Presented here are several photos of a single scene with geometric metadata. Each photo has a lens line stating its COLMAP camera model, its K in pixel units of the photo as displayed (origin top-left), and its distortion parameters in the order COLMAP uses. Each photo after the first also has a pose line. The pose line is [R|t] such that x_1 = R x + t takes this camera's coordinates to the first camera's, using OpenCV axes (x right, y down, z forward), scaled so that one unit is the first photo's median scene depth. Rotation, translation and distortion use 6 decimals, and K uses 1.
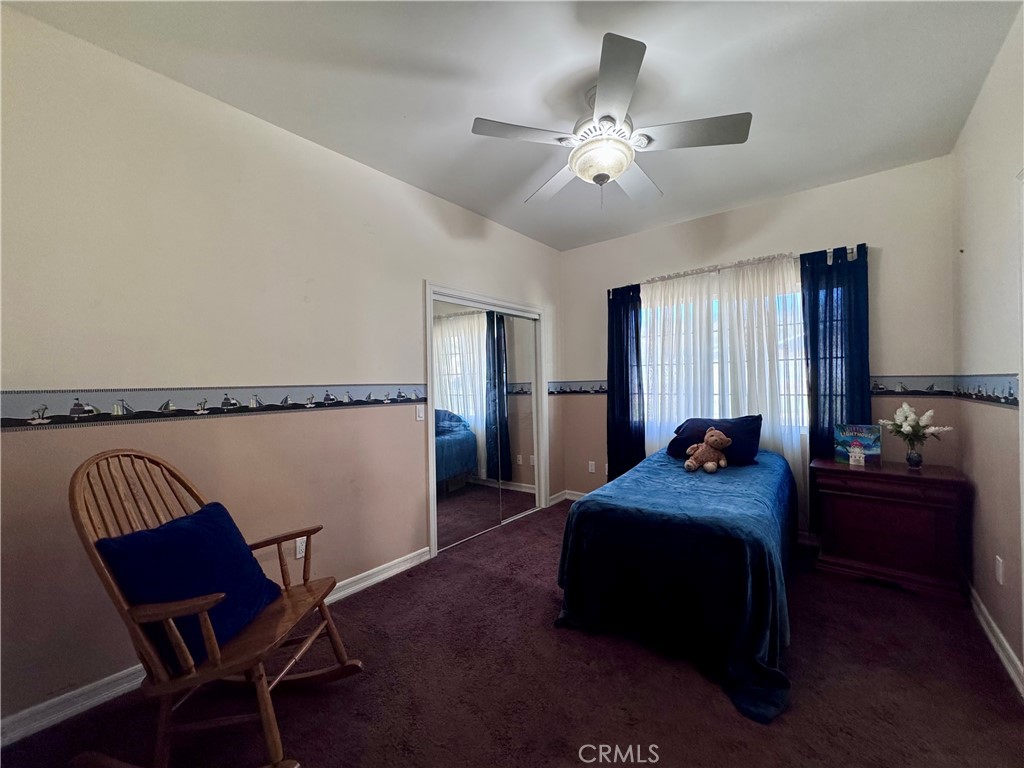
lens RADIAL K [[408.4, 0, 512.8], [0, 408.4, 384.9], [0, 0, 1]] dist [-0.003490, 0.000432]
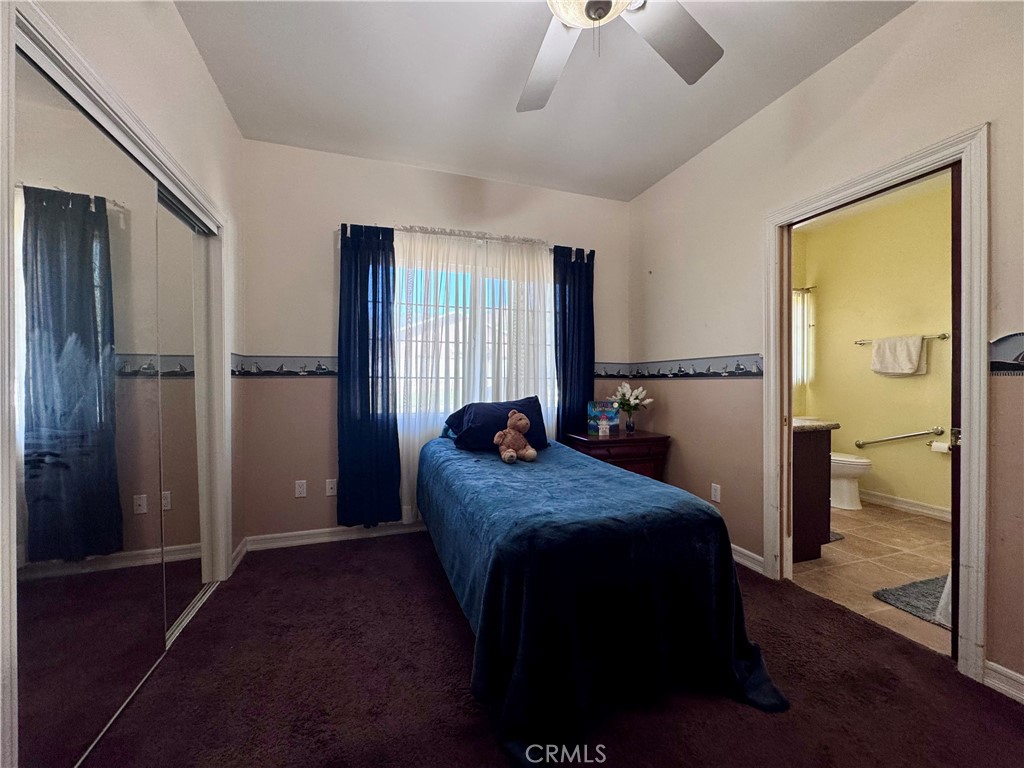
lens RADIAL K [[408.4, 0, 512.8], [0, 408.4, 384.9], [0, 0, 1]] dist [-0.003490, 0.000432]
pose [[0.534787, 0.011265, 0.844912, -0.226840], [-0.004849, 0.999936, -0.010263, 0.051572], [-0.844973, 0.001391, 0.534807, 0.468160]]
